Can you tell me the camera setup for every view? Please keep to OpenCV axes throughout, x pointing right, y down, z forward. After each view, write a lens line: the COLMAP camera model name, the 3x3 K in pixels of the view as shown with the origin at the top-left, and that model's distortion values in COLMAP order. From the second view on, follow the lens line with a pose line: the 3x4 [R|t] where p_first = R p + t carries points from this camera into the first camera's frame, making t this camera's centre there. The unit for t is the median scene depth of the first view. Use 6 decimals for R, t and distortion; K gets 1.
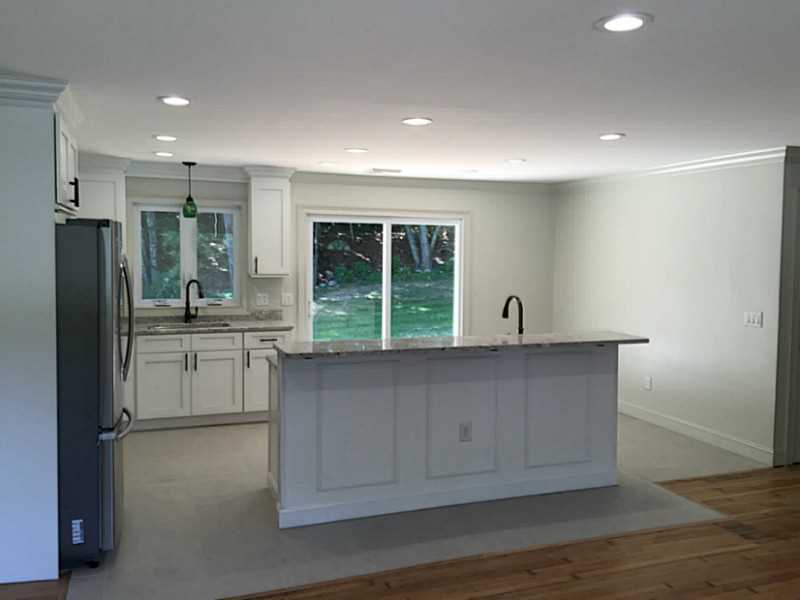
lens RADIAL K [[692.5, 0, 402.7], [0, 692.5, 293.3], [0, 0, 1]] dist [0.062433, -0.080185]
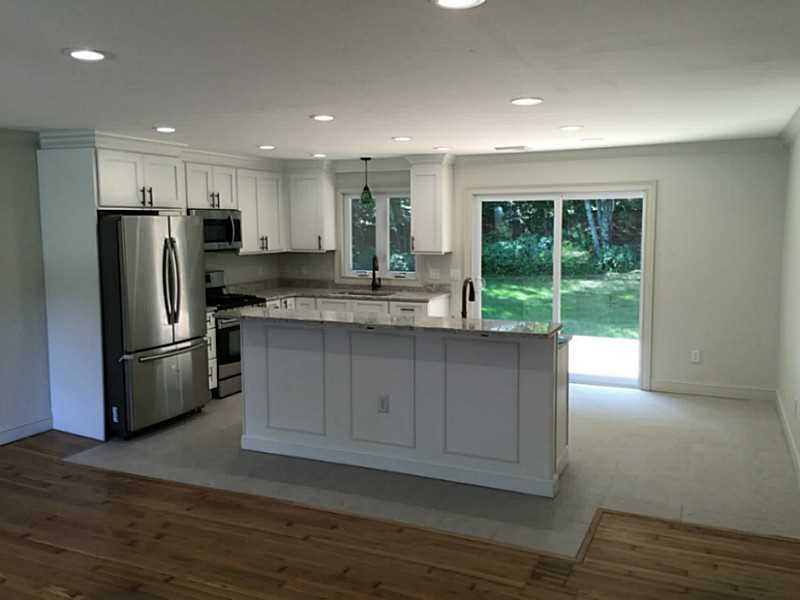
lens RADIAL K [[692.5, 0, 402.2], [0, 692.5, 298.0], [0, 0, 1]] dist [0.062433, -0.080185]
pose [[0.706319, 0.061421, -0.705224, 0.604027], [-0.028272, 0.997882, 0.058593, -0.018169], [0.707329, -0.021447, 0.706559, 0.194366]]
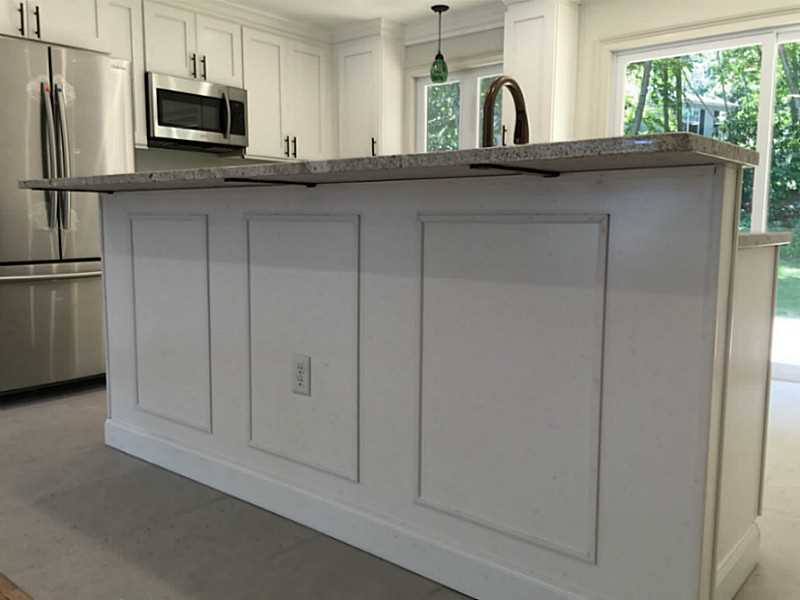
lens RADIAL K [[692.5, 0, 394.9], [0, 692.5, 304.2], [0, 0, 1]] dist [0.062433, -0.080185]
pose [[0.488843, 0.097165, -0.866944, 0.372297], [-0.051401, 0.995259, 0.082563, 0.077921], [0.870856, 0.004202, 0.491520, 0.585405]]
